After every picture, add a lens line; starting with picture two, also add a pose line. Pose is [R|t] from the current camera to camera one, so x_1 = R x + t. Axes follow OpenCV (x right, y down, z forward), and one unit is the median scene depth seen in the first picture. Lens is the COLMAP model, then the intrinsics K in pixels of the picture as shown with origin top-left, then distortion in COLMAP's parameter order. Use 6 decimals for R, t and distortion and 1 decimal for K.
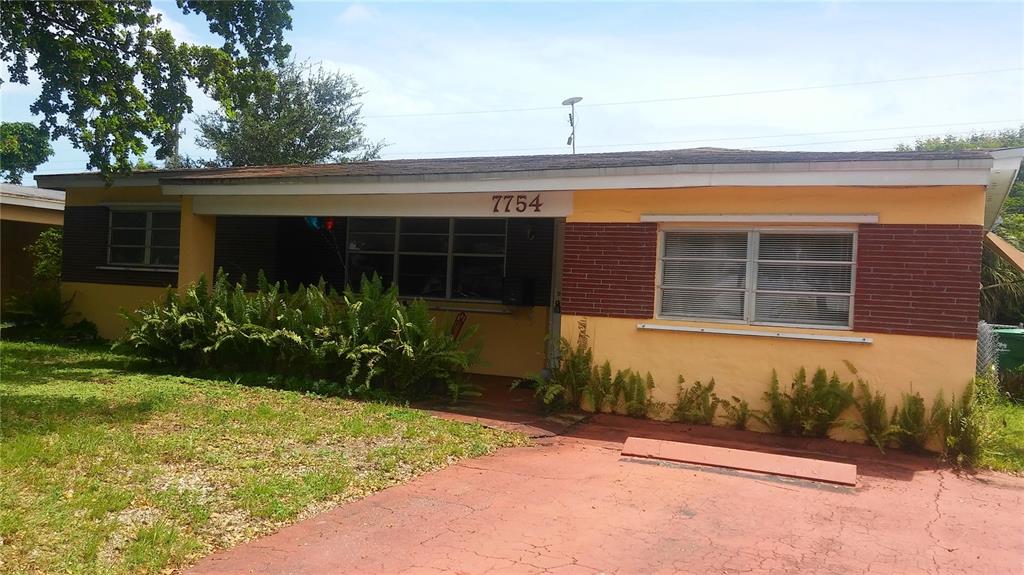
lens RADIAL K [[870.4, 0, 512.1], [0, 870.4, 290.1], [0, 0, 1]] dist [0.046165, -0.037351]
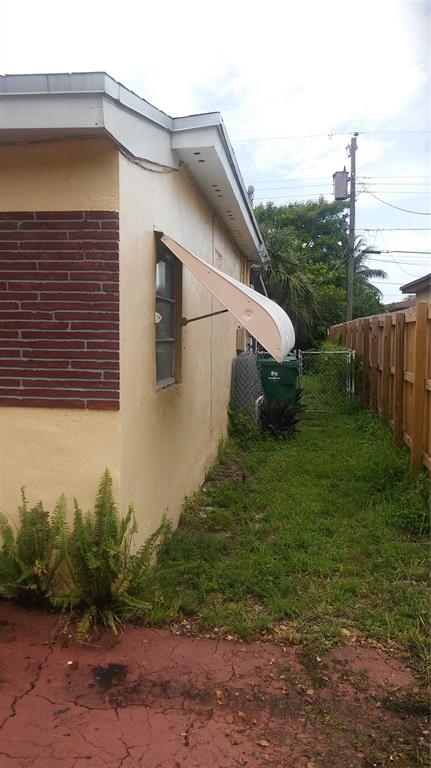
lens RADIAL K [[652.8, 0, 215.9], [0, 652.8, 382.5], [0, 0, 1]] dist [0.046165, -0.037351]
pose [[0.939284, -0.065406, 0.336848, 0.431436], [0.036855, 0.995217, 0.090474, 0.000782], [-0.341155, -0.072566, 0.937202, 0.553600]]
